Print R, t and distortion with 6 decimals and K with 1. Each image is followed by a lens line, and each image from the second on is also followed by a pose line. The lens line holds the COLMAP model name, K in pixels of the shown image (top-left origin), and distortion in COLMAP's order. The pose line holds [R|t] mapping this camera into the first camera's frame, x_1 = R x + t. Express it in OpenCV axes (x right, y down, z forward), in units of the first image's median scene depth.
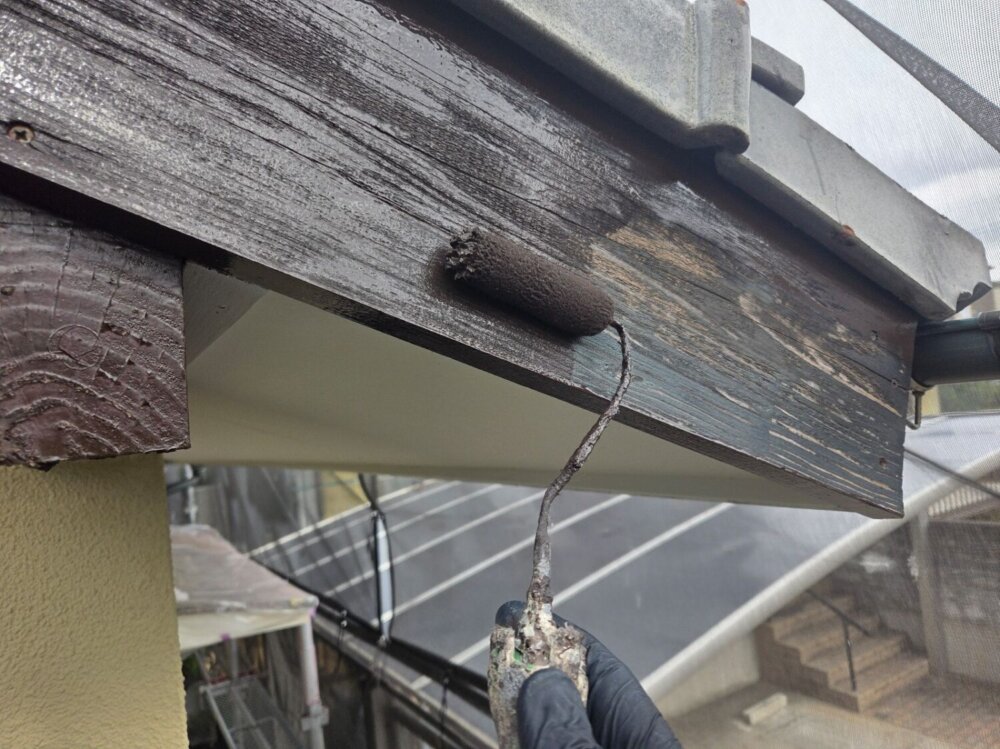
lens RADIAL K [[672.6, 0, 501.3], [0, 672.6, 381.7], [0, 0, 1]] dist [0.046519, -0.036338]
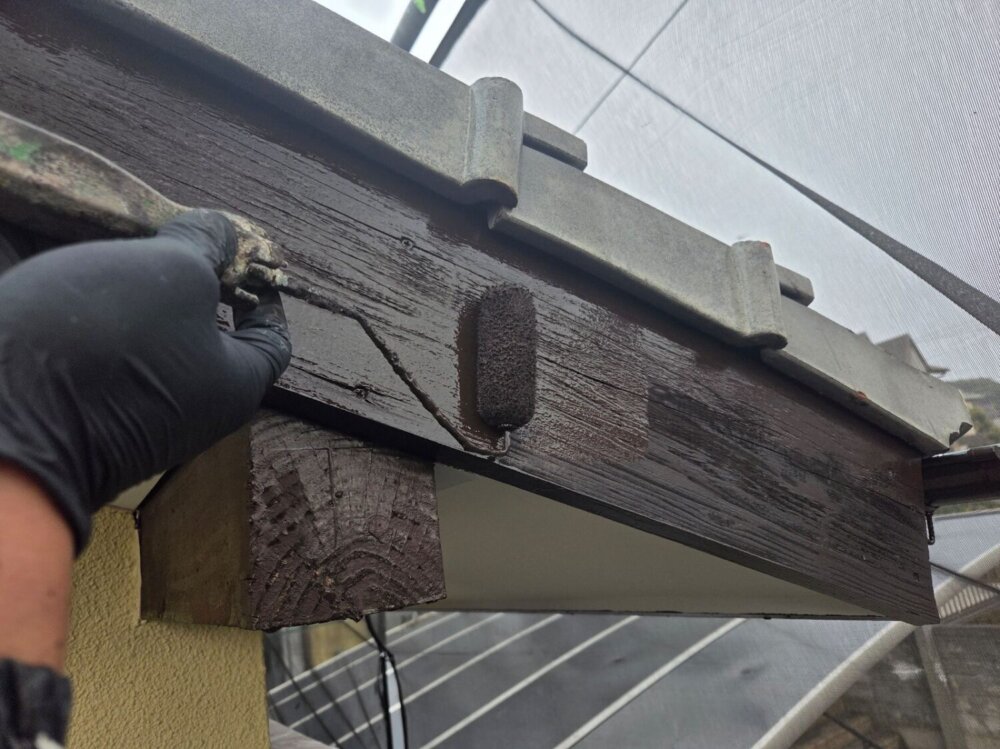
lens RADIAL K [[672.6, 0, 496.1], [0, 672.6, 374.0], [0, 0, 1]] dist [0.046519, -0.036338]
pose [[0.998295, -0.048677, 0.032202, -0.268565], [0.053848, 0.980980, -0.186493, -0.063269], [-0.022511, 0.187909, 0.981928, -0.321062]]
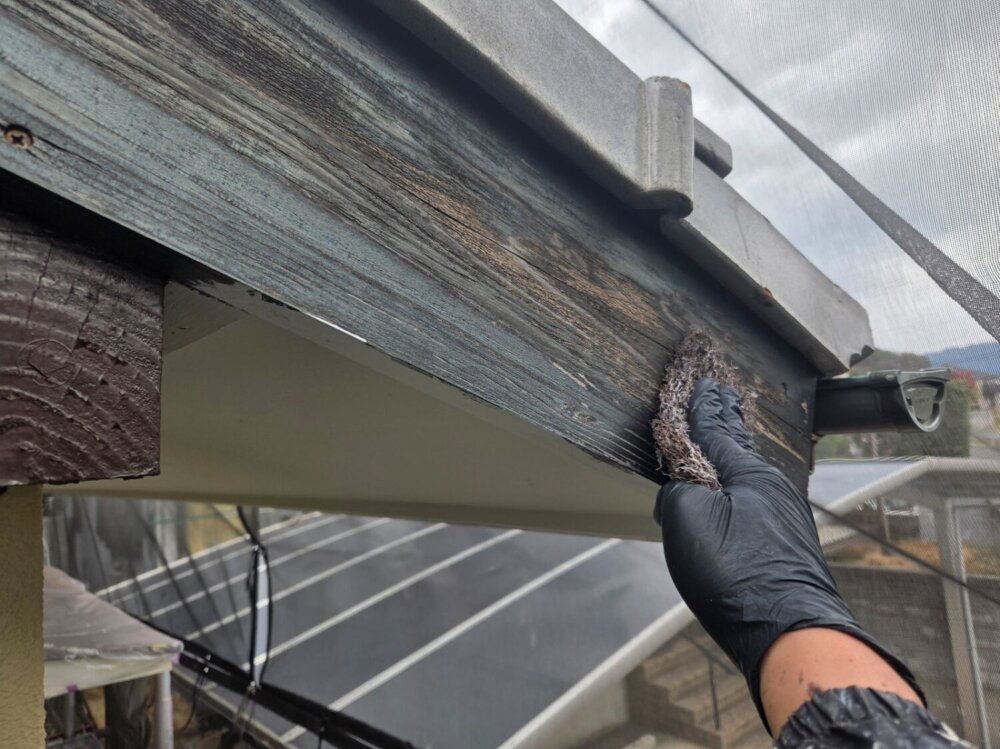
lens RADIAL K [[672.6, 0, 493.3], [0, 672.6, 361.2], [0, 0, 1]] dist [0.046519, -0.036338]
pose [[0.986883, 0.053850, 0.152193, -0.106936], [-0.041583, 0.995709, -0.082666, -0.000829], [-0.155992, 0.075253, 0.984888, -0.013368]]
